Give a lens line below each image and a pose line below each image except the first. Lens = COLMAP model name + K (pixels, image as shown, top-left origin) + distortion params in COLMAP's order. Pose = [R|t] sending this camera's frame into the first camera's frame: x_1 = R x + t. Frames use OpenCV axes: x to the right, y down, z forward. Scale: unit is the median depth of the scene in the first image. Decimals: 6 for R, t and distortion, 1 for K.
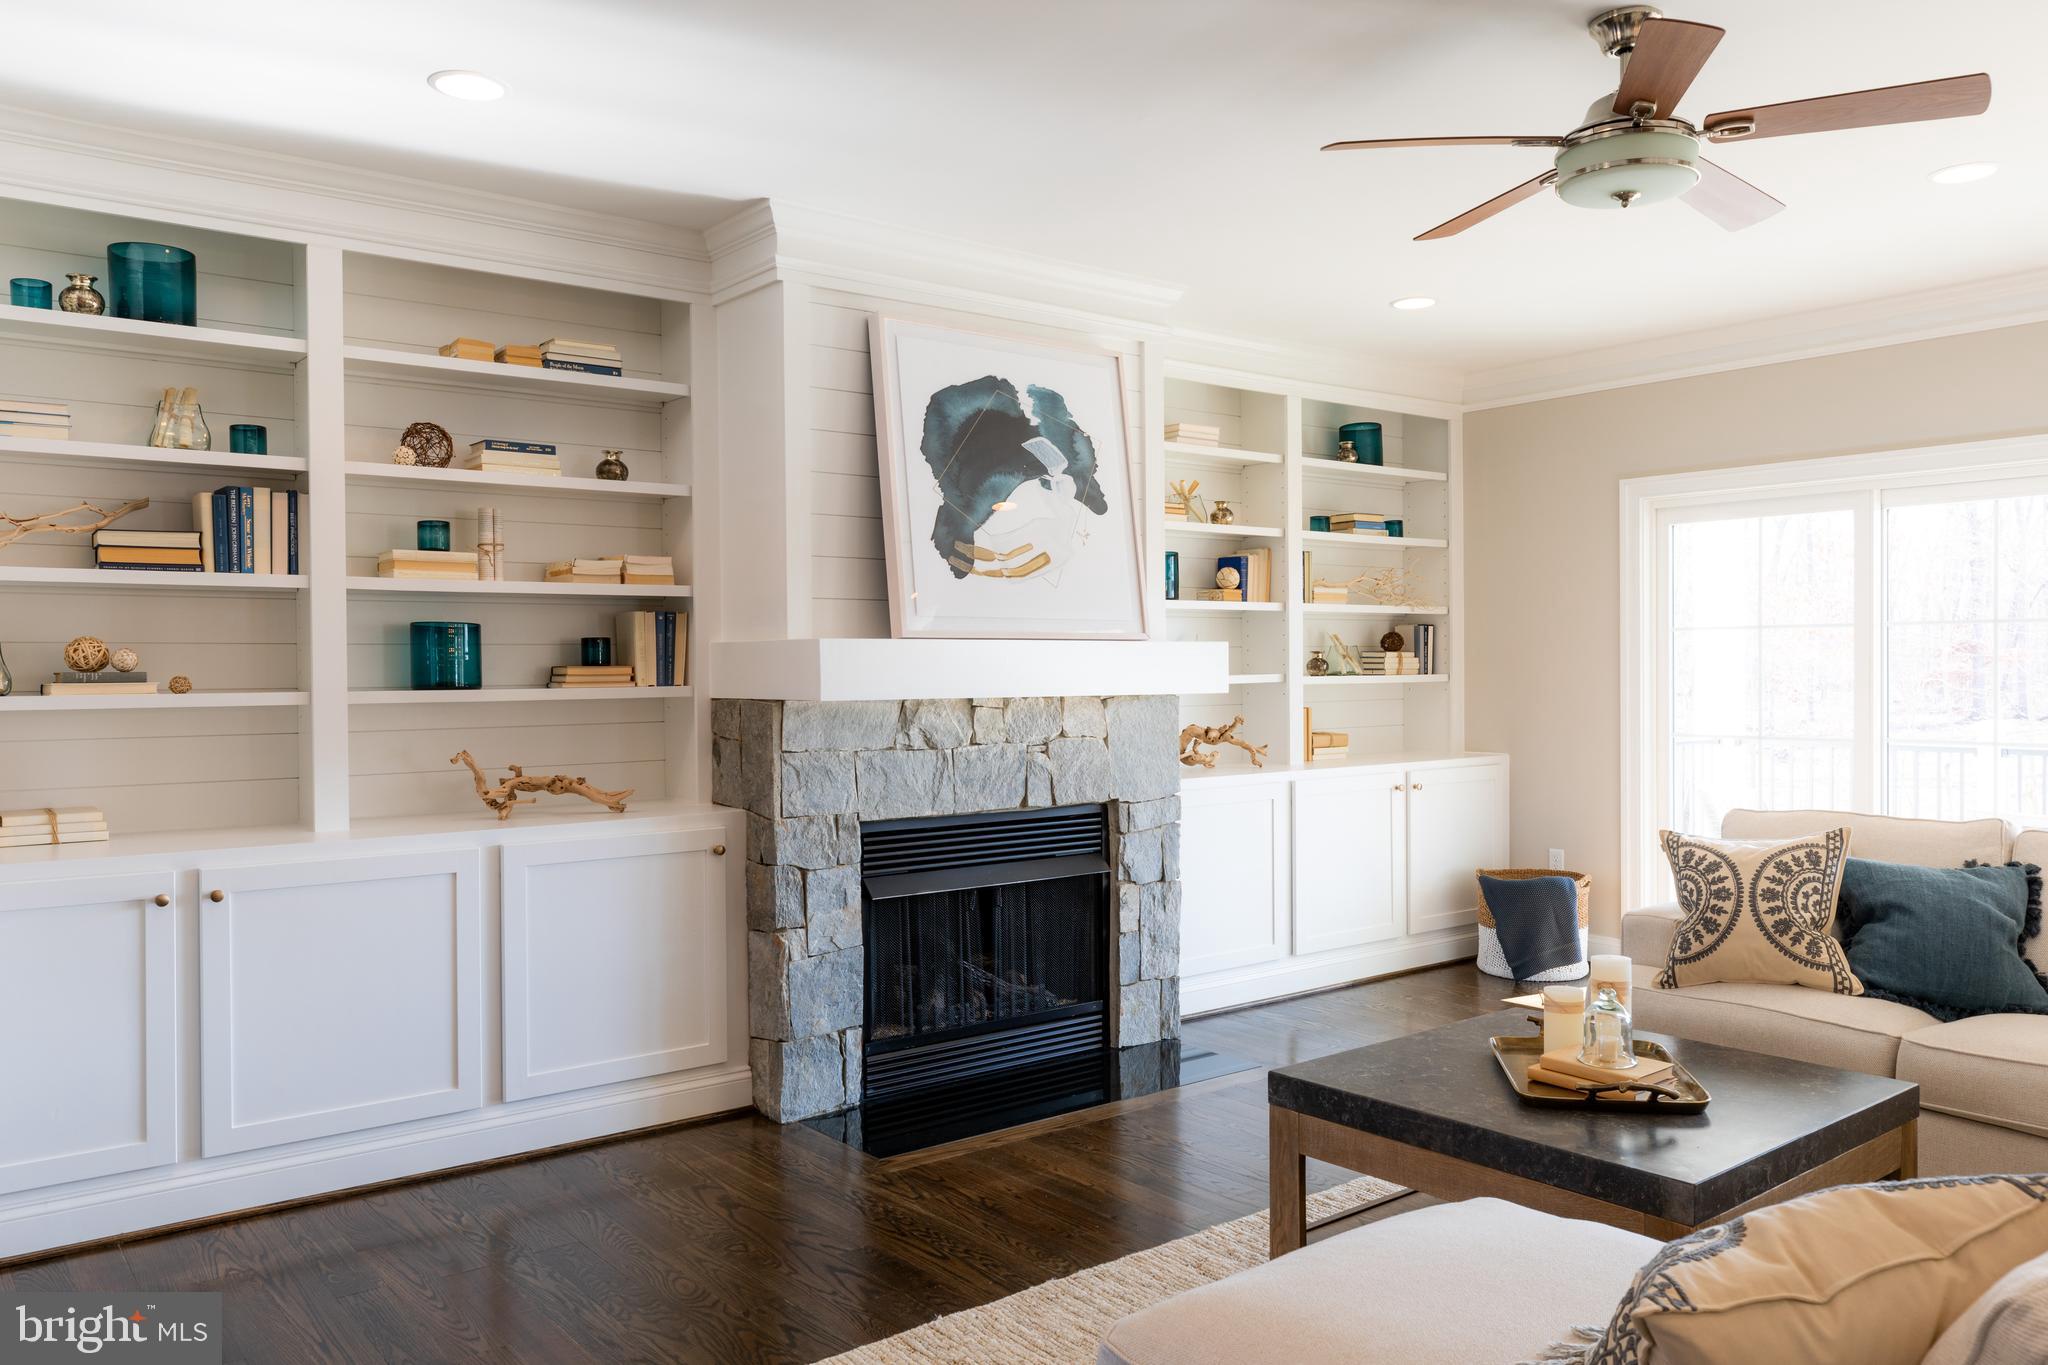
lens RADIAL K [[1517.8, 0, 1024.0], [0, 1517.8, 682.5], [0, 0, 1]] dist [0.000389, 0.002587]
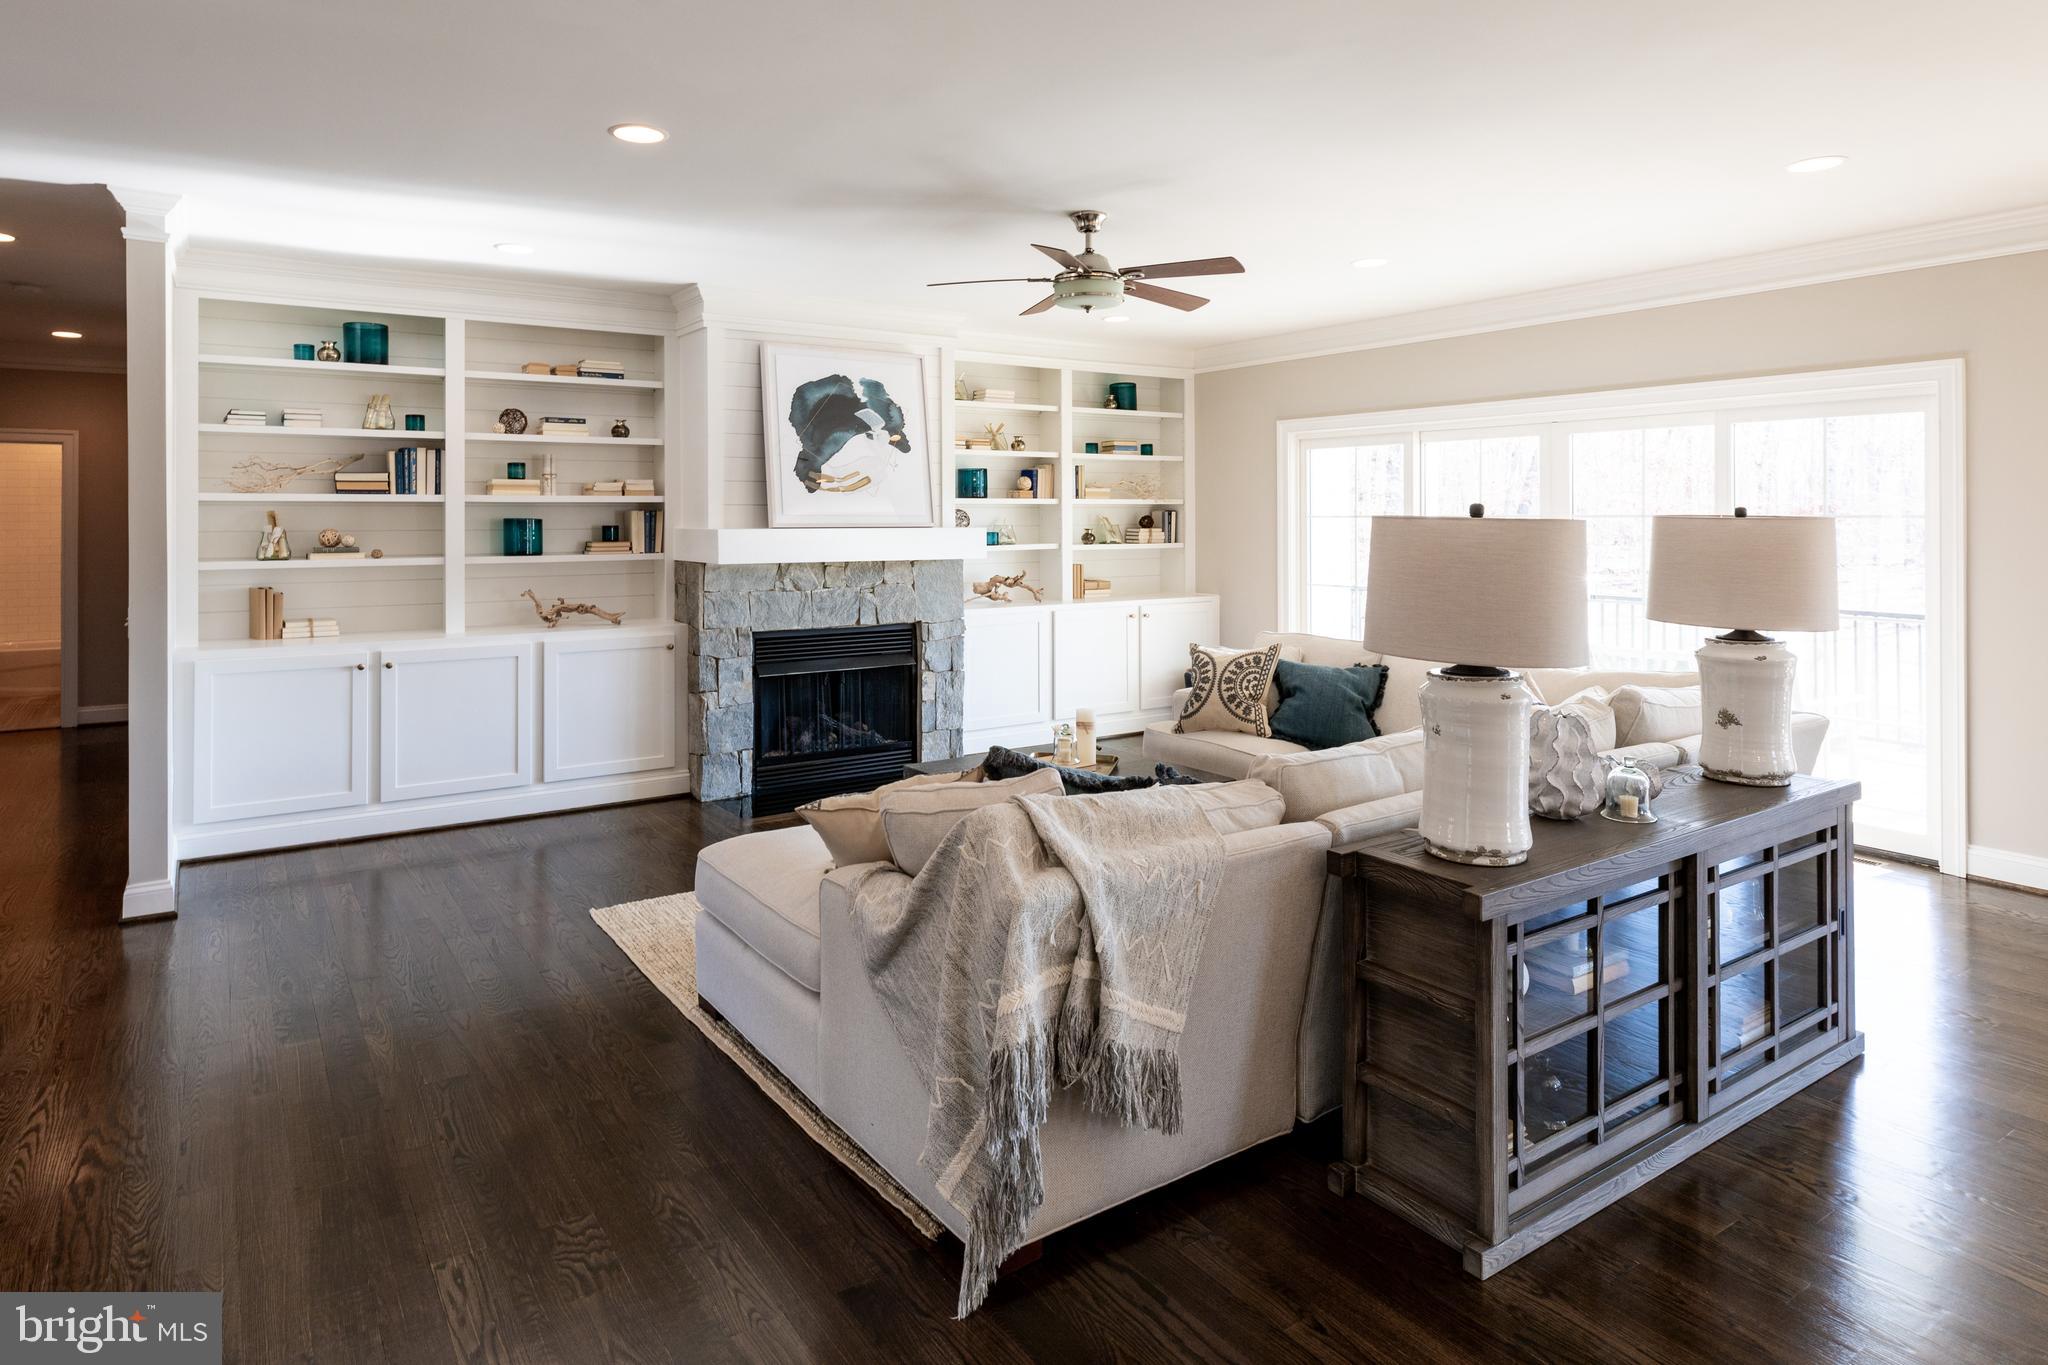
lens RADIAL K [[1167.1, 0, 967.5], [0, 1167.1, 511.2], [0, 0, 1]] dist [-0.000340, -0.000289]
pose [[0.995425, 0.004369, -0.095446, 0.265959], [-0.005824, 0.999871, -0.014973, -0.028859], [0.095369, 0.015460, 0.995322, -0.318145]]
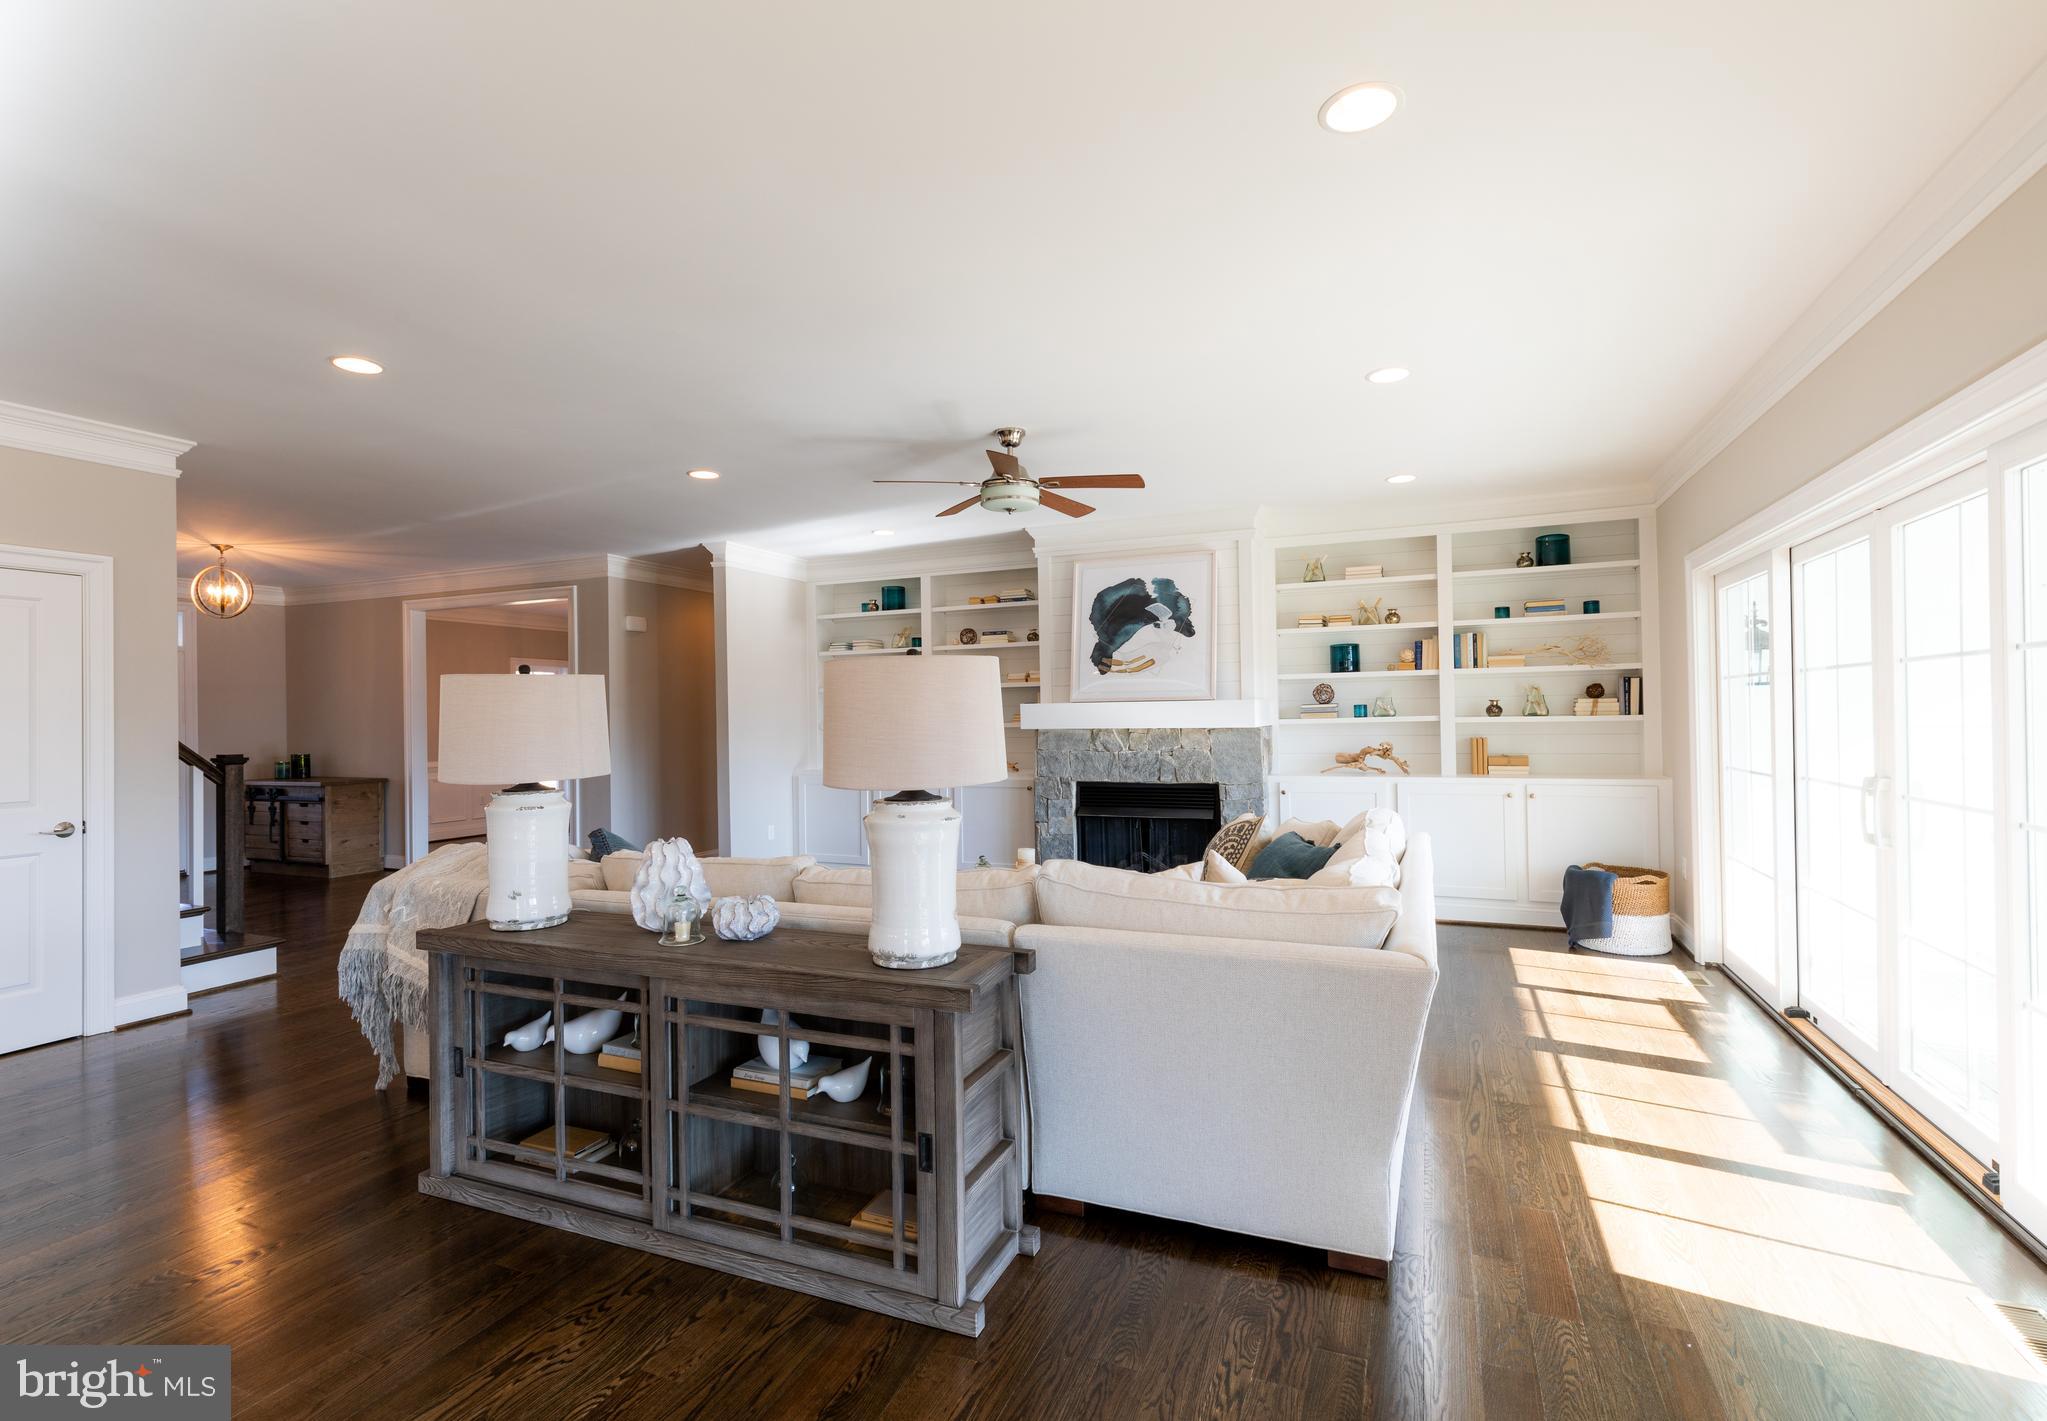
lens RADIAL K [[946.5, 0, 1023.5], [0, 946.5, 710.5], [0, 0, 1]] dist [0.003749, 0.000316]
pose [[0.479087, -0.005315, -0.877751, 1.125284], [0.001667, 0.999985, -0.005146, -0.009442], [0.877766, 0.001002, 0.479089, 0.236501]]
